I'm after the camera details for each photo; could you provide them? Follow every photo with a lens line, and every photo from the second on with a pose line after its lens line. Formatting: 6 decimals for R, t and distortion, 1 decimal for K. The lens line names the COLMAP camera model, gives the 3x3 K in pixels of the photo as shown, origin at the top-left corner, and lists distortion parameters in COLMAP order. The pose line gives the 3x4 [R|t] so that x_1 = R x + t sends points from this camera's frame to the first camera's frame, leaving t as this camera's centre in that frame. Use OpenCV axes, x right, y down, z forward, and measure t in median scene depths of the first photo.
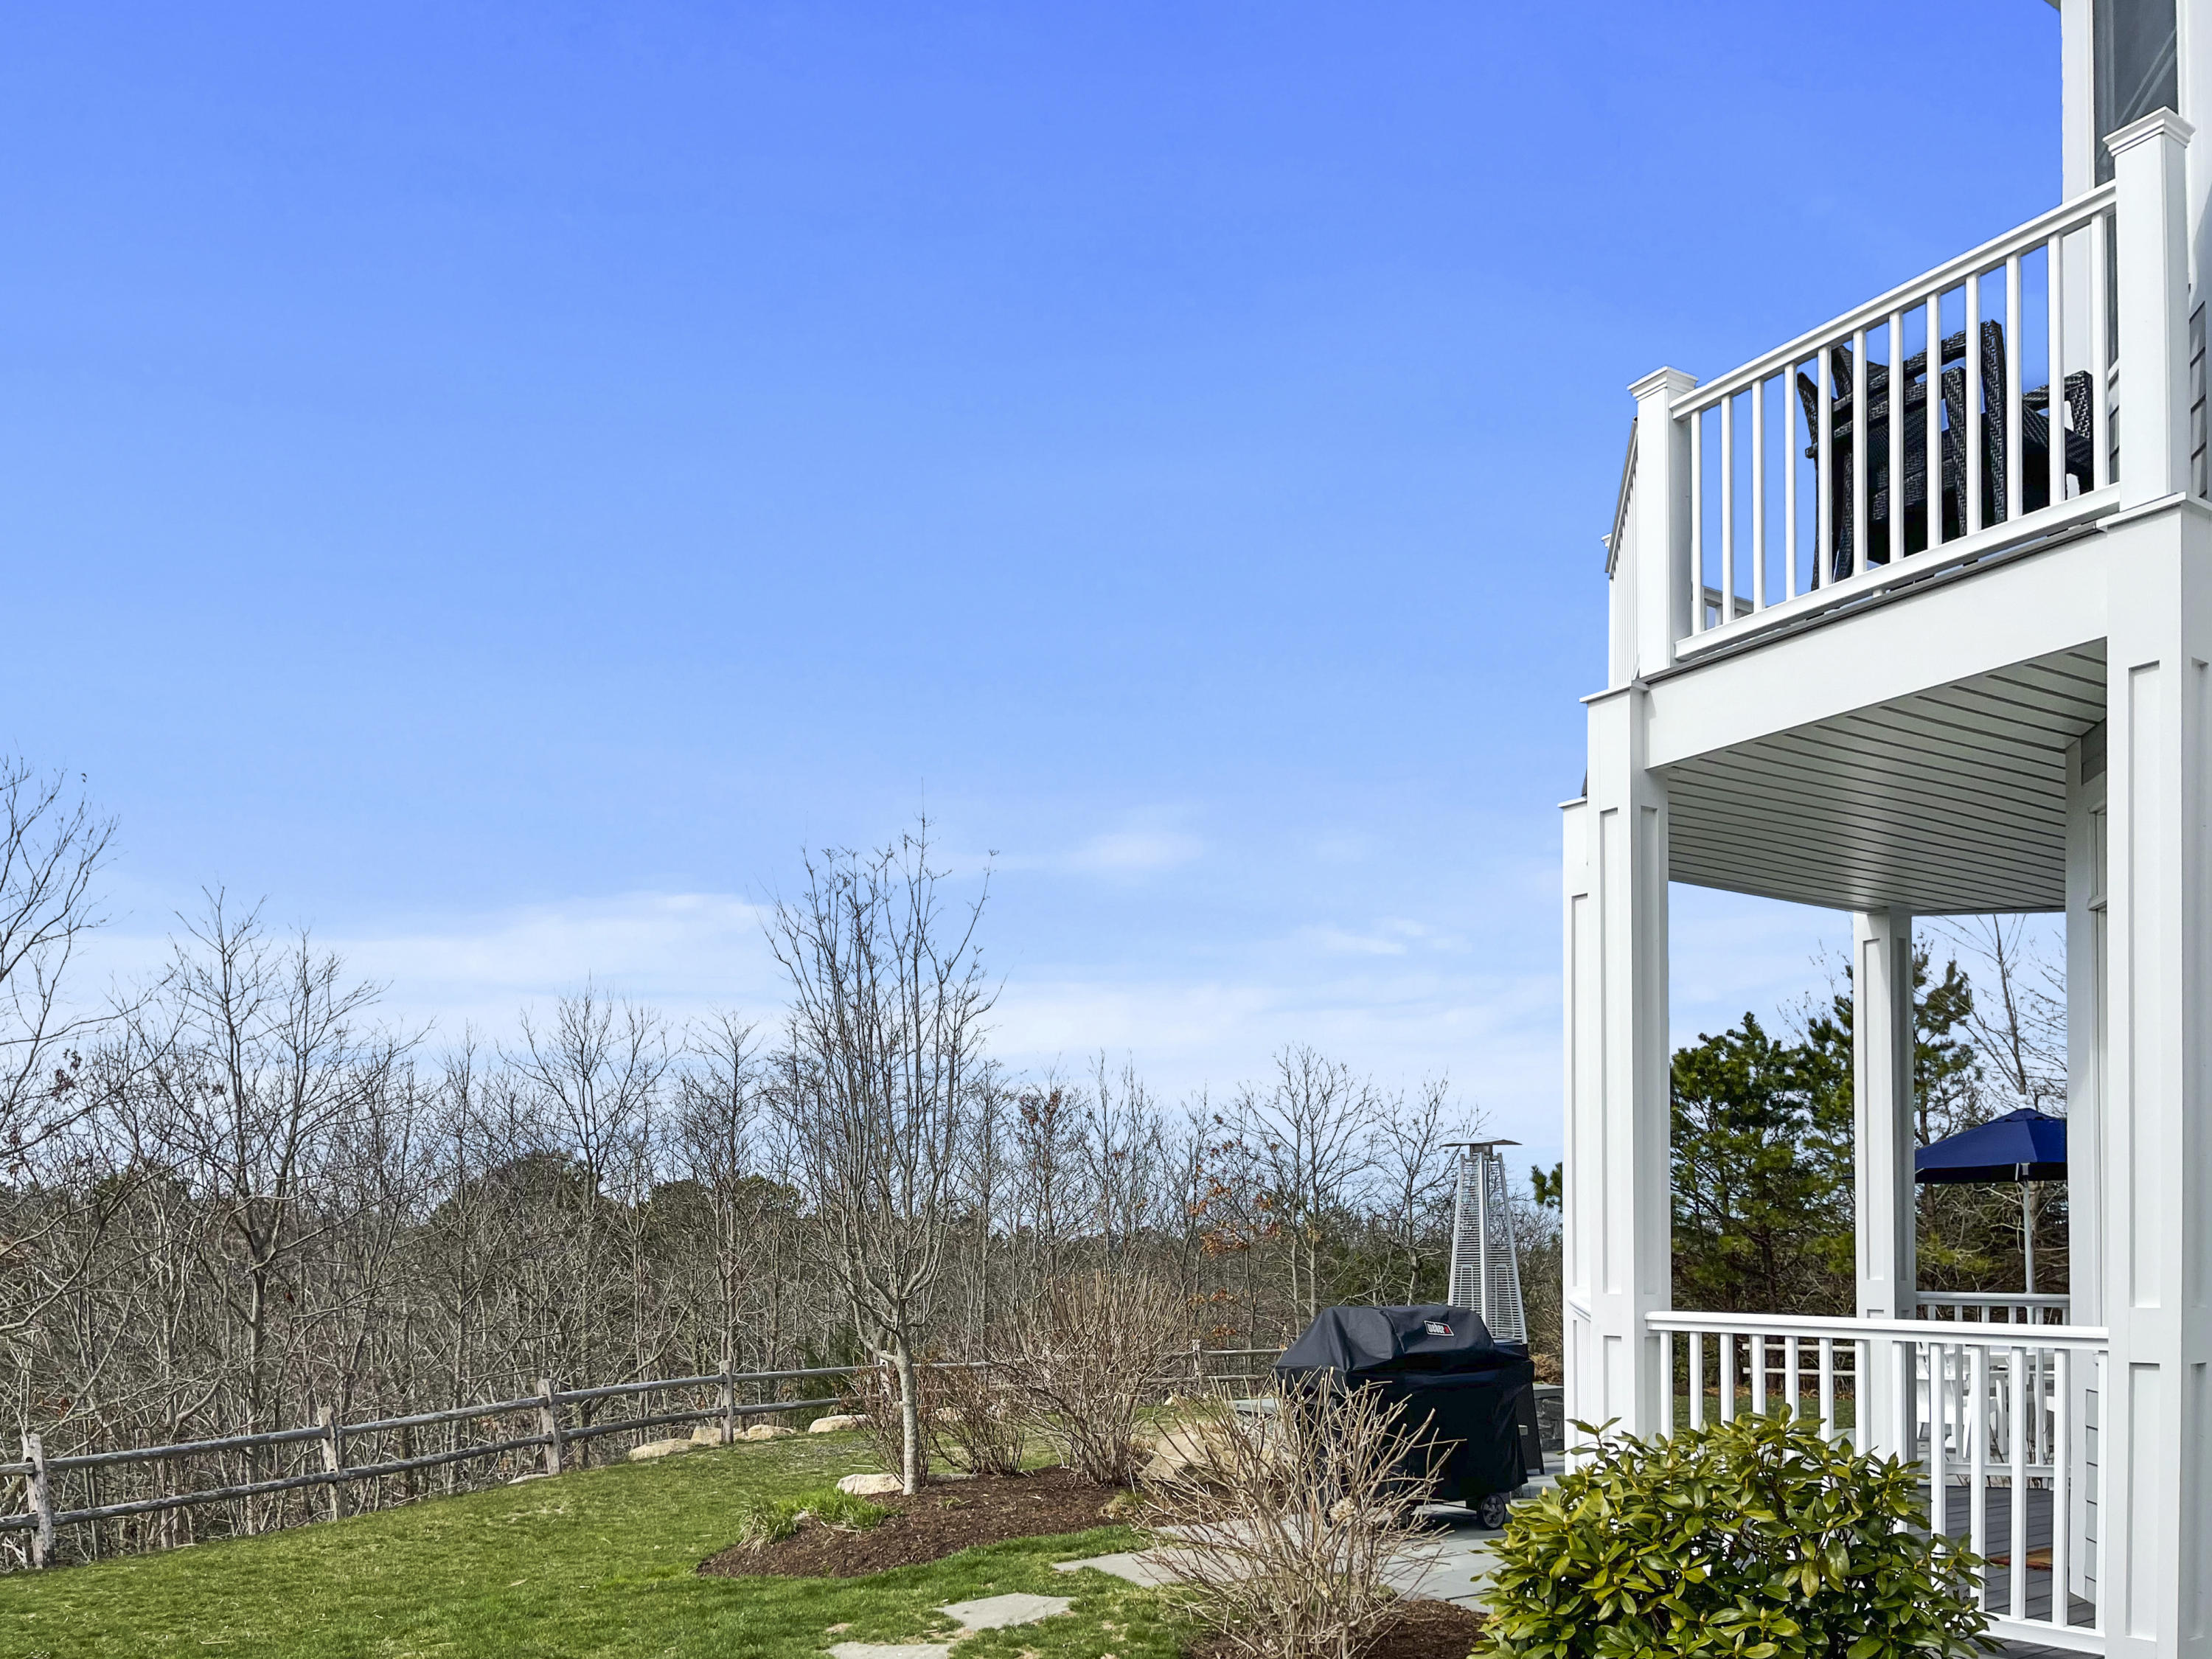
lens RADIAL K [[1697.9, 0, 1007.2], [0, 1697.9, 828.9], [0, 0, 1]] dist [0.108917, -0.185624]
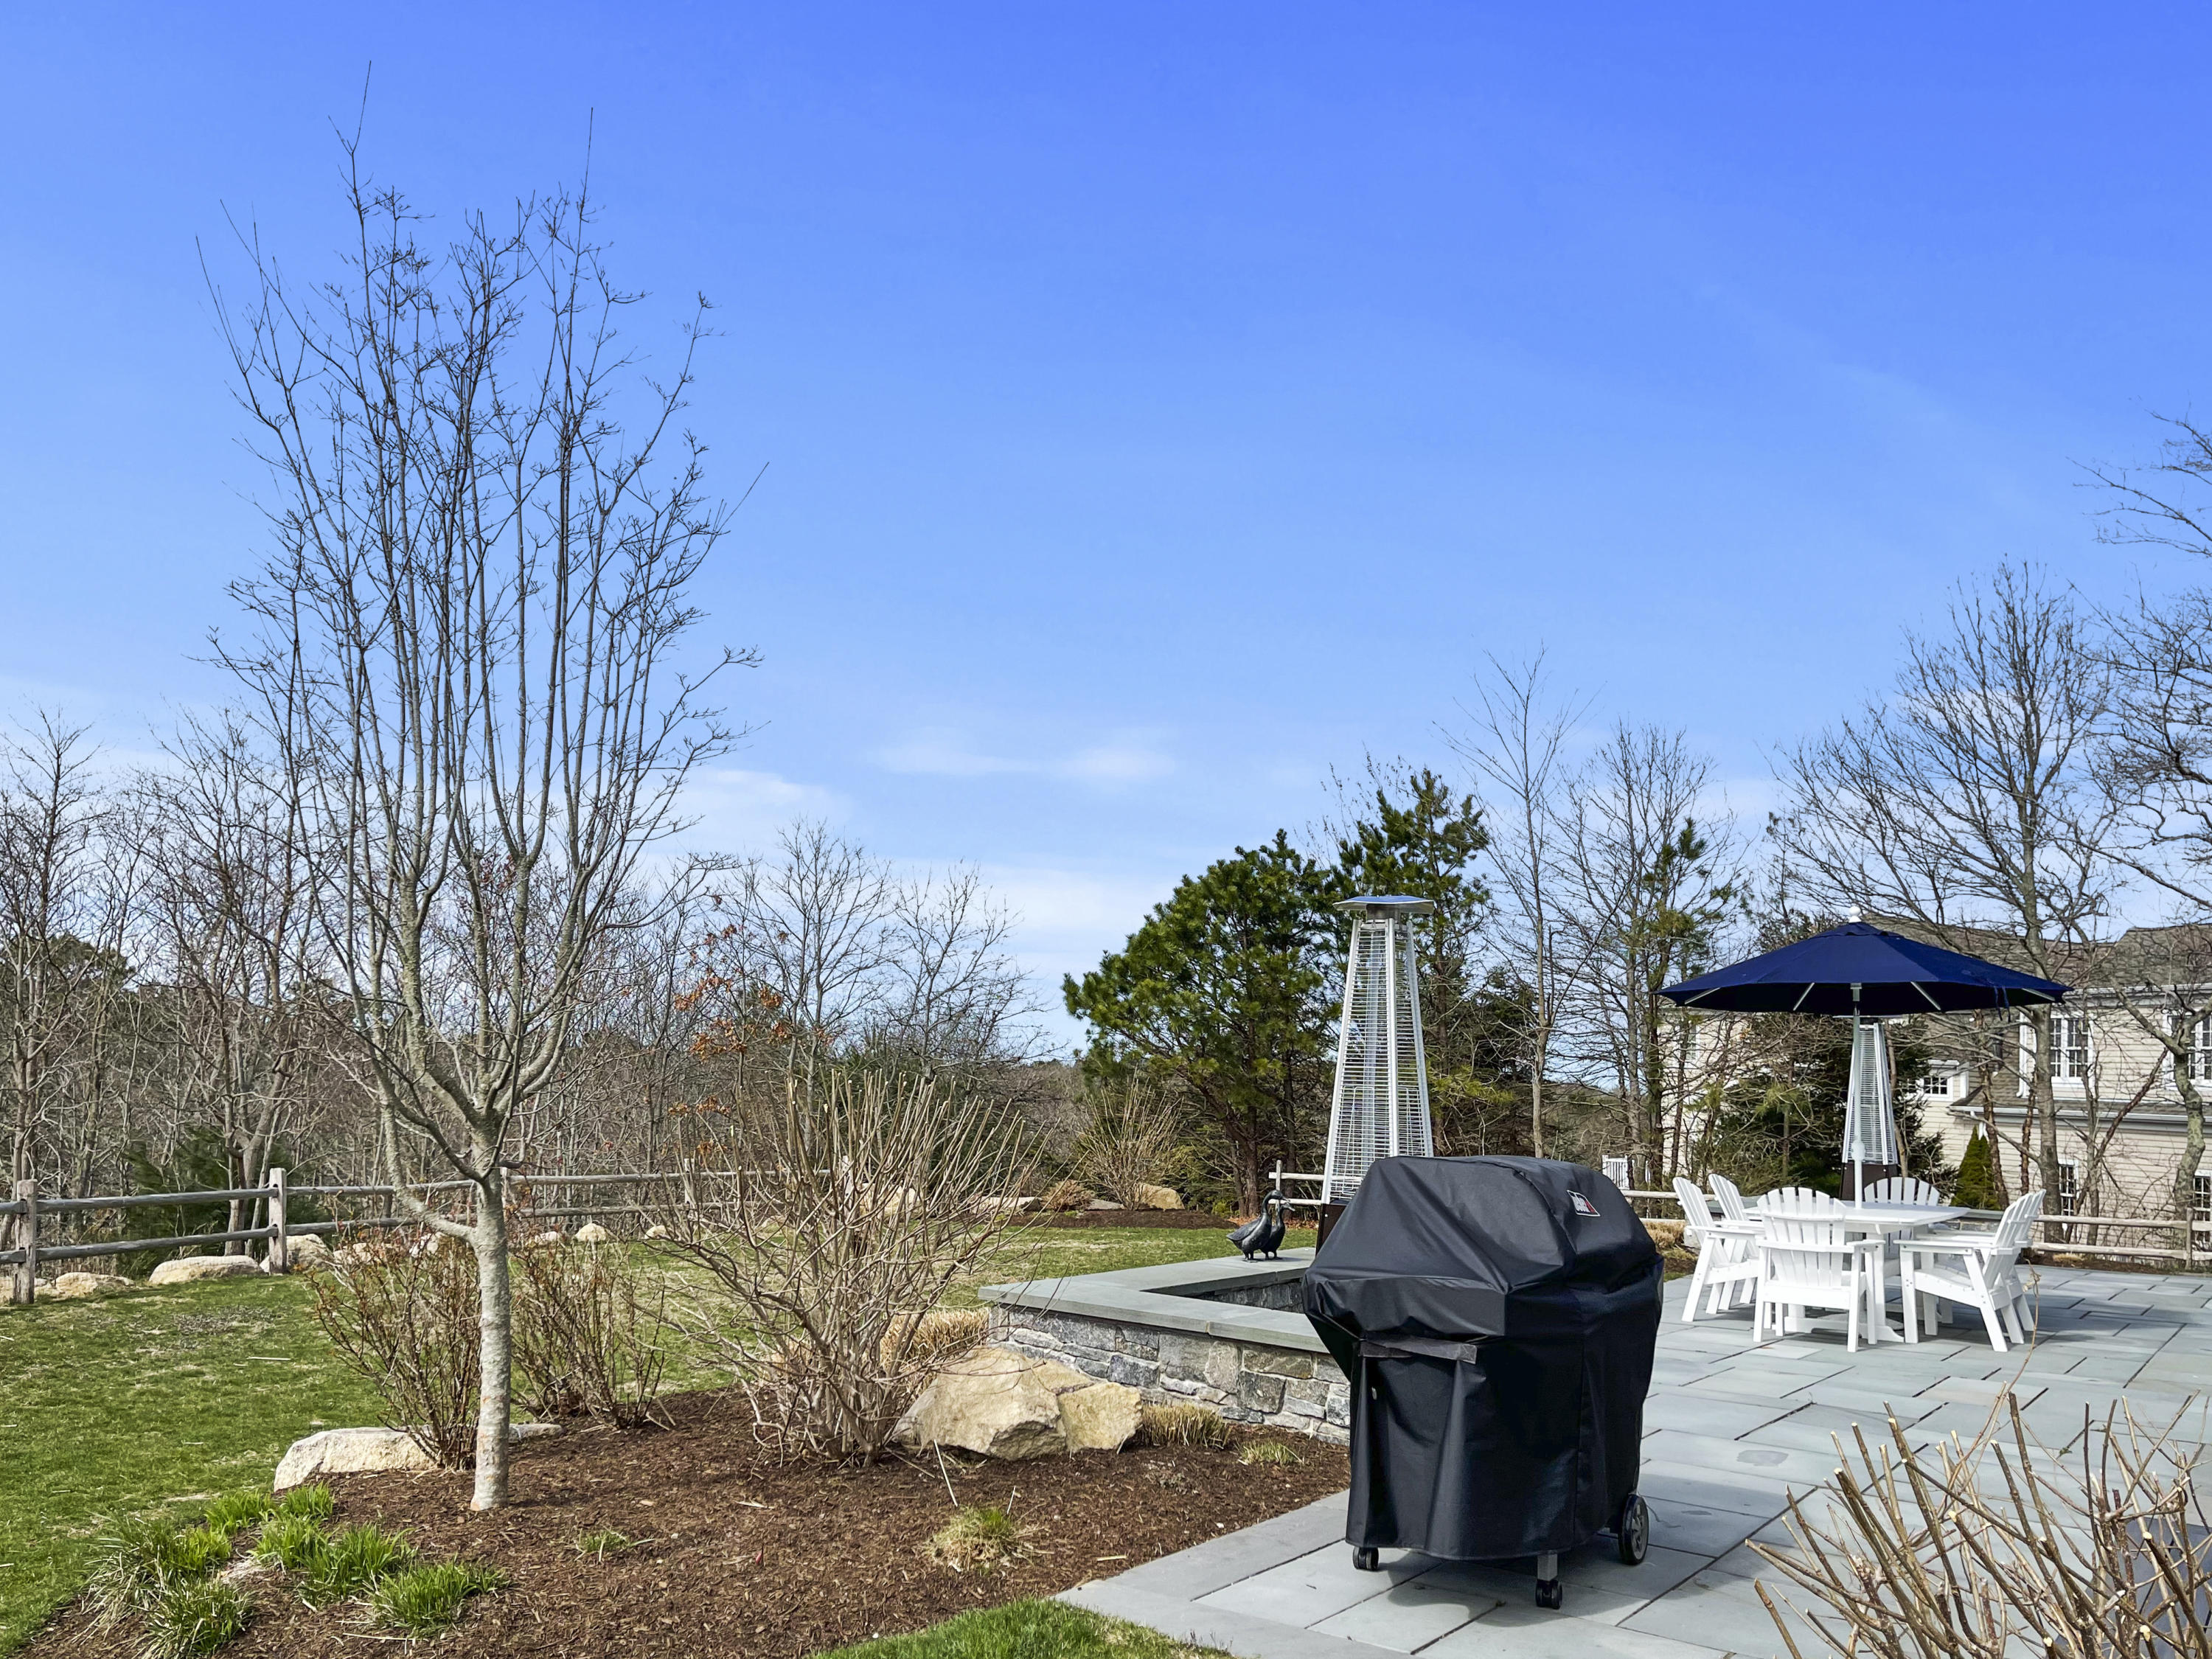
lens RADIAL K [[1697.9, 0, 1007.2], [0, 1697.9, 828.9], [0, 0, 1]] dist [0.108917, -0.185624]
pose [[0.932314, 0.091916, 0.349774, -0.038340], [-0.128823, 0.988128, 0.083708, 0.048945], [-0.337928, -0.123101, 0.933087, 0.183568]]
